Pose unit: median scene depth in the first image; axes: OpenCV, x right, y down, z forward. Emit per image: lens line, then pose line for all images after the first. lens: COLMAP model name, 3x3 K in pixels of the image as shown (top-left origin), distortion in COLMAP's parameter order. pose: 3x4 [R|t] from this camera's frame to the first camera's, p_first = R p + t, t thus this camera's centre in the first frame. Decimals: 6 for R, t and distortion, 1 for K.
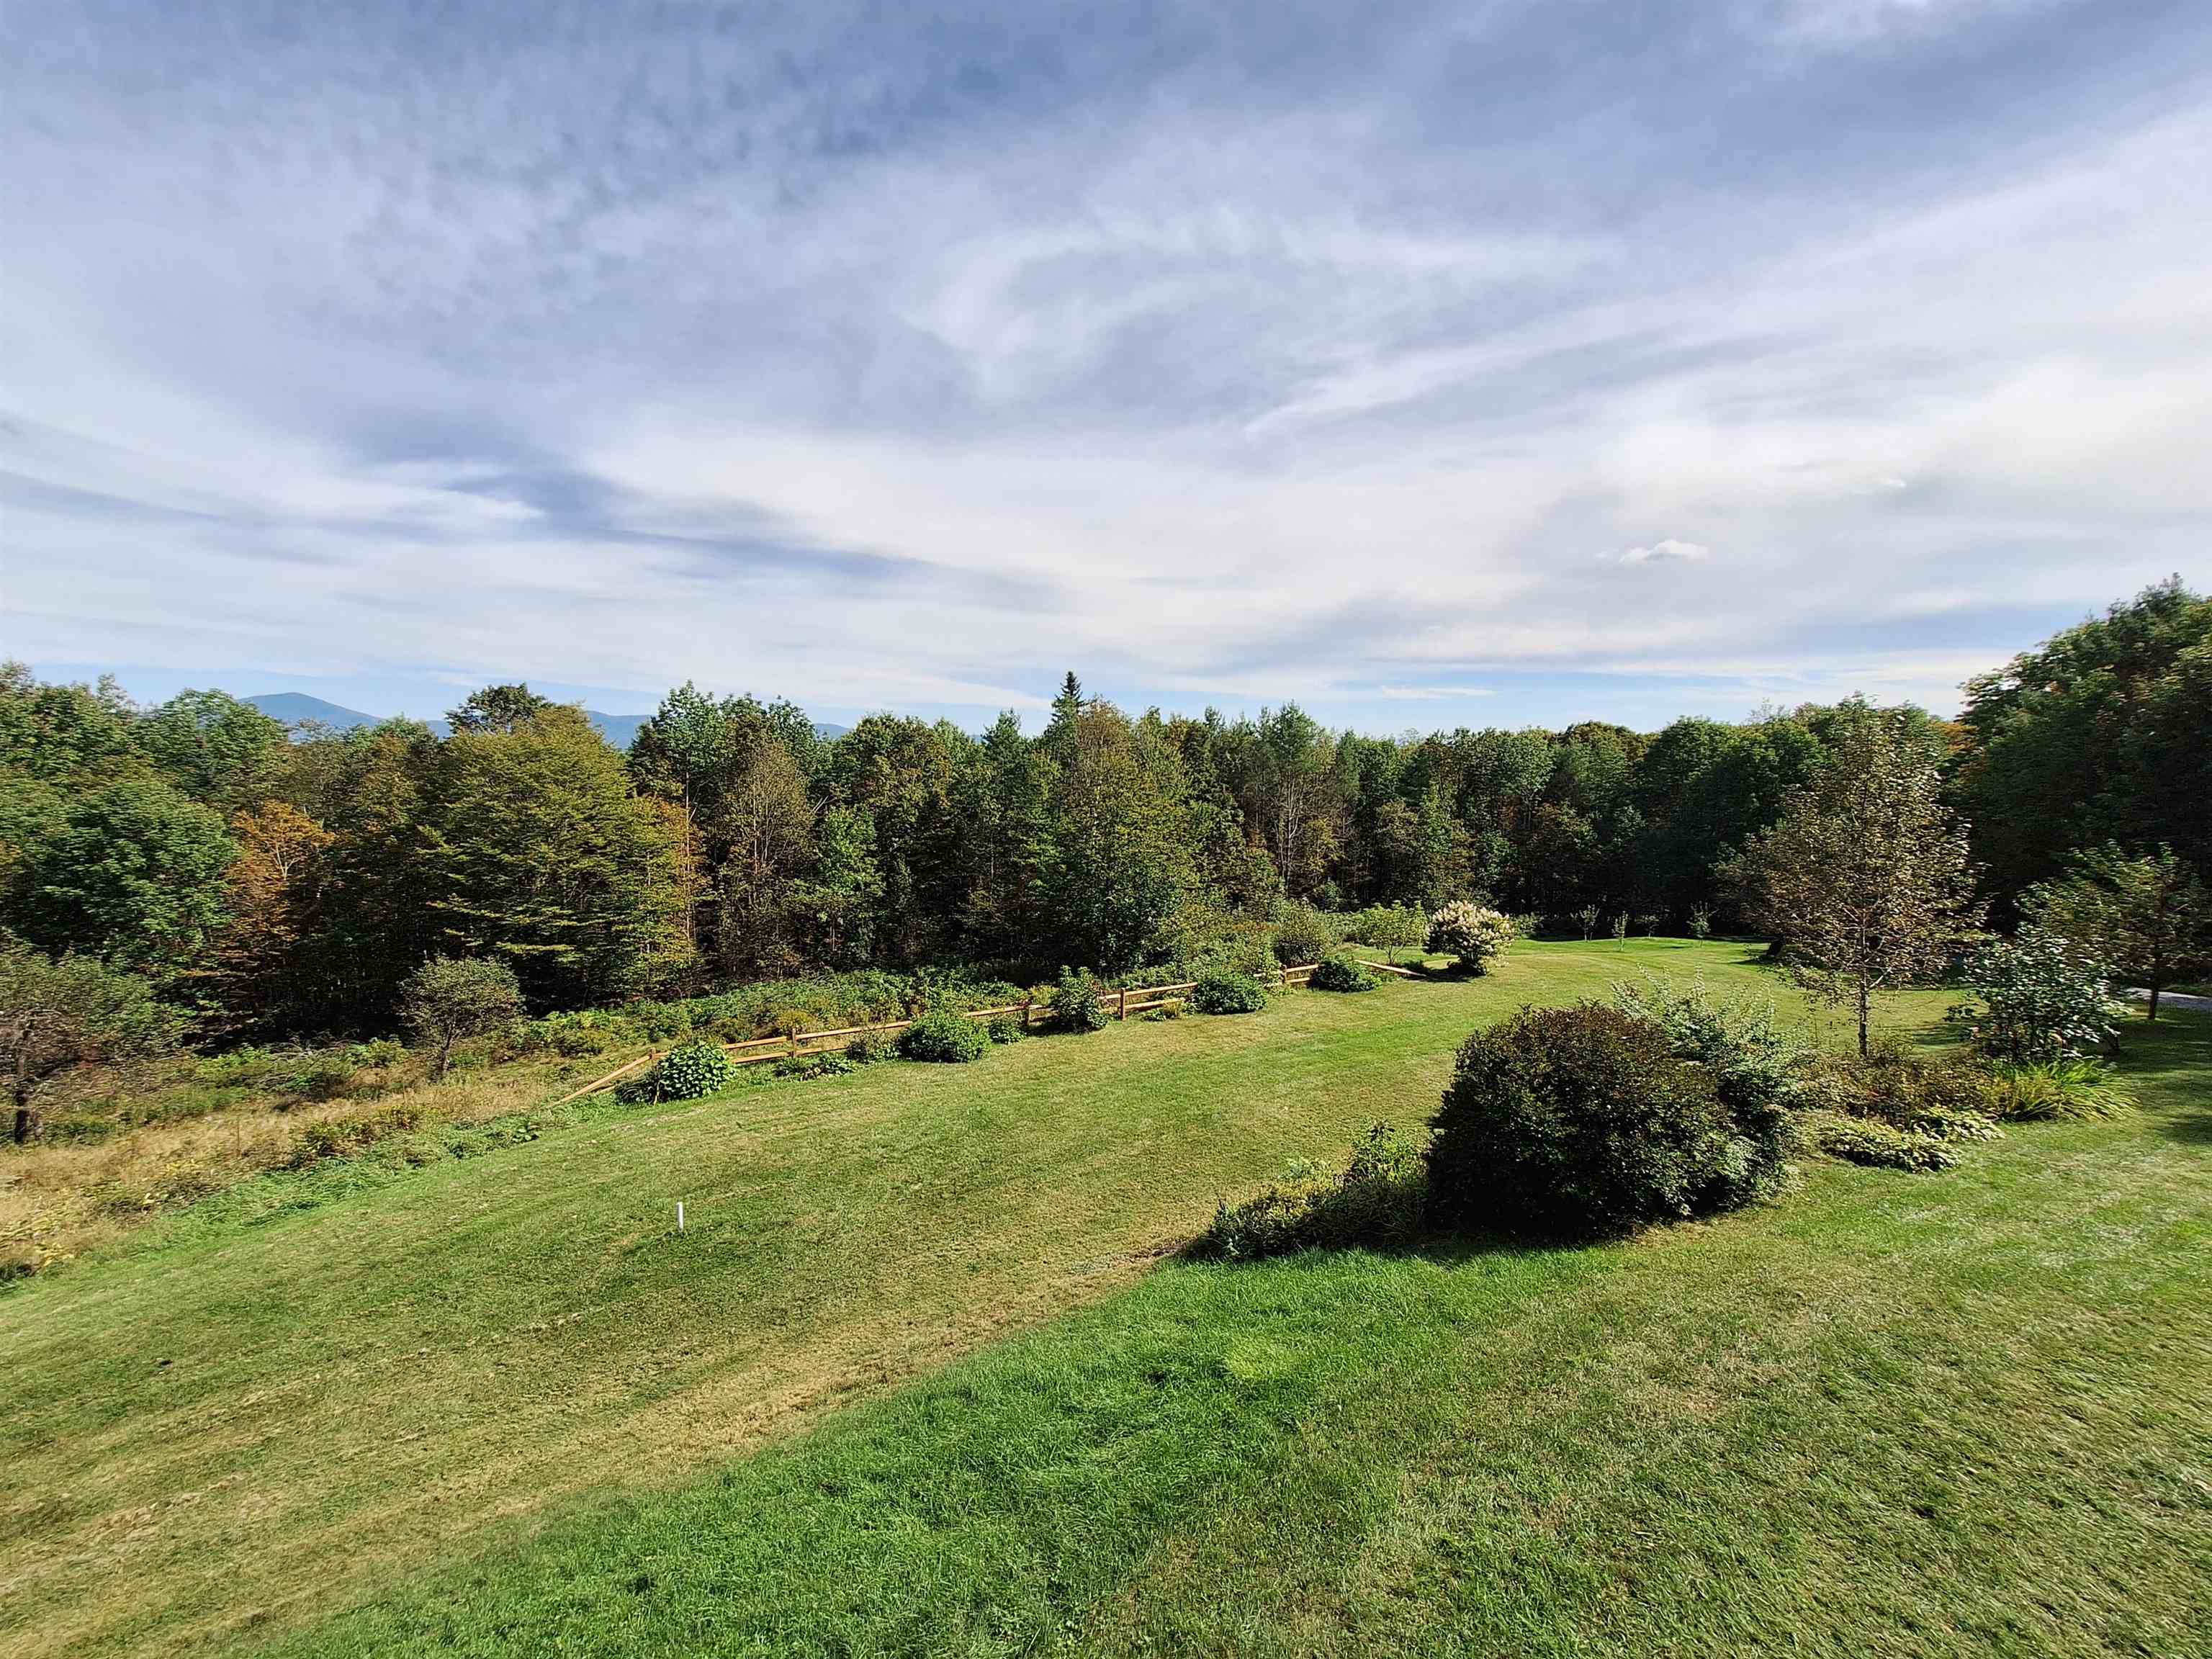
lens RADIAL K [[885.1, 0, 1105.0], [0, 885.1, 861.9], [0, 0, 1]] dist [0.000942, 0.000620]
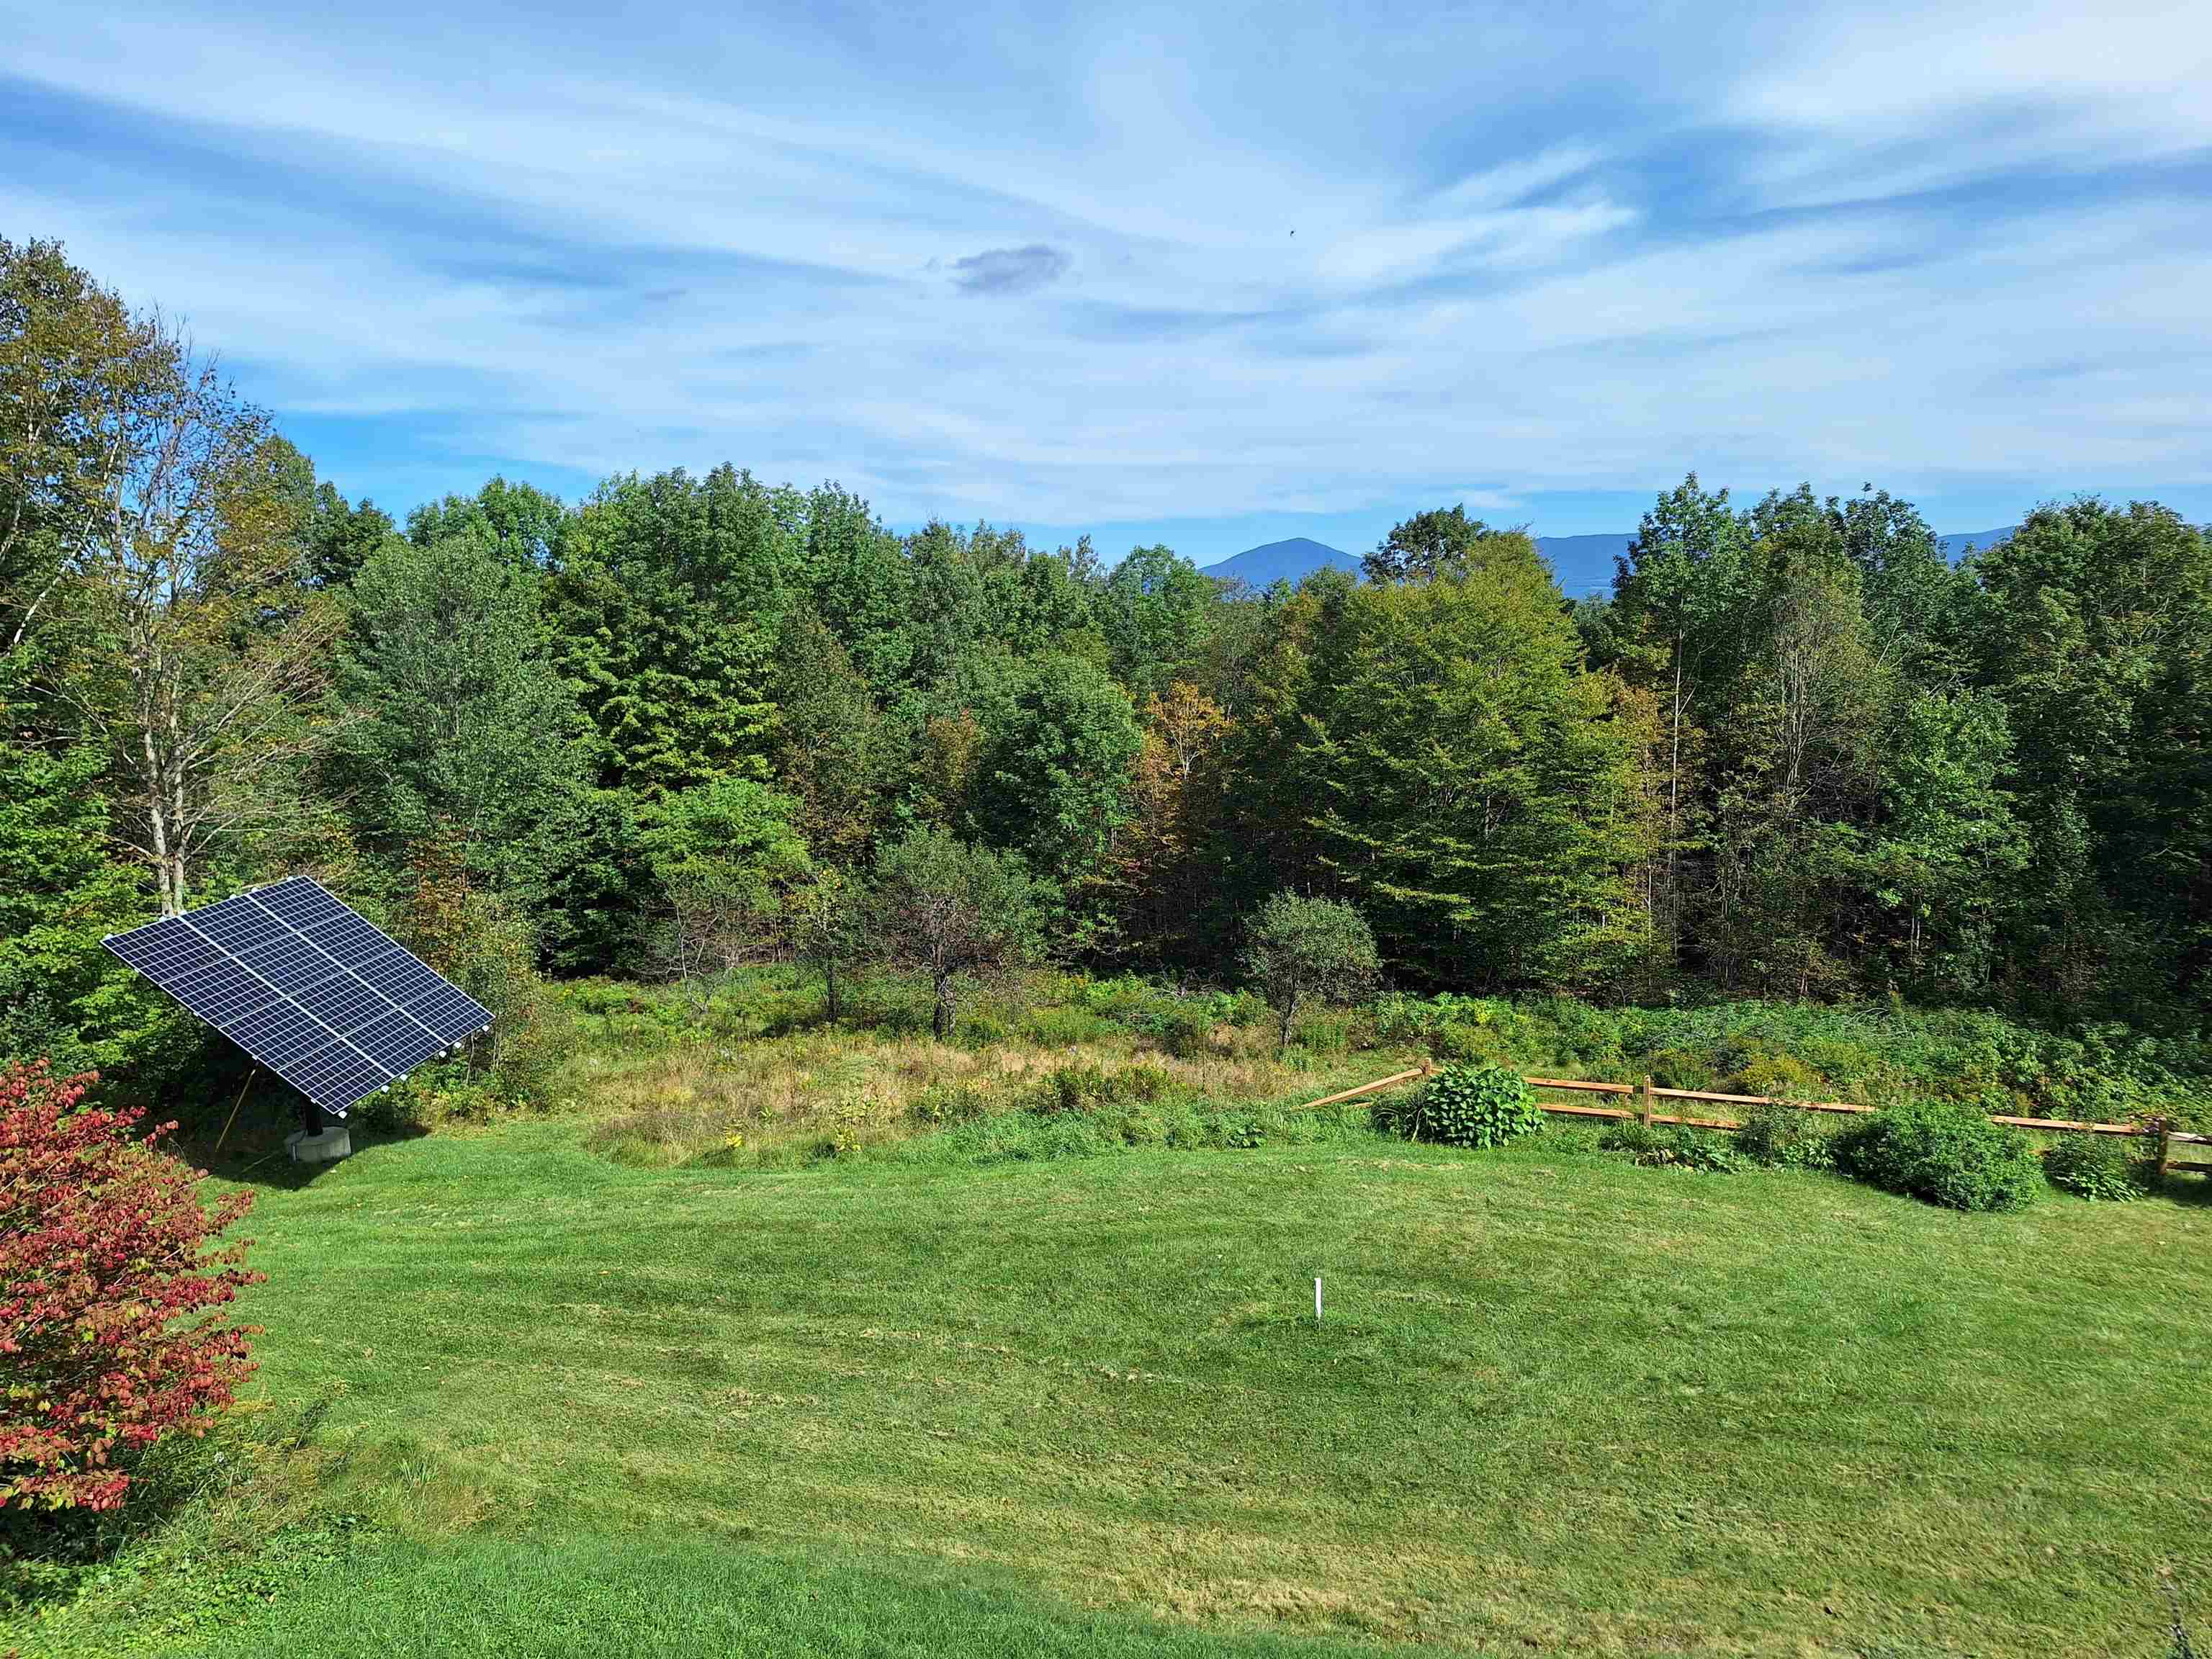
lens RADIAL K [[1536.8, 0, 1106.0], [0, 1536.8, 829.5], [0, 0, 1]] dist [0.130159, -0.211887]
pose [[0.641432, 0.075531, -0.763453, 0.111346], [-0.054068, 0.997118, 0.053221, -0.004220], [0.765272, 0.007141, 0.643667, 0.041568]]
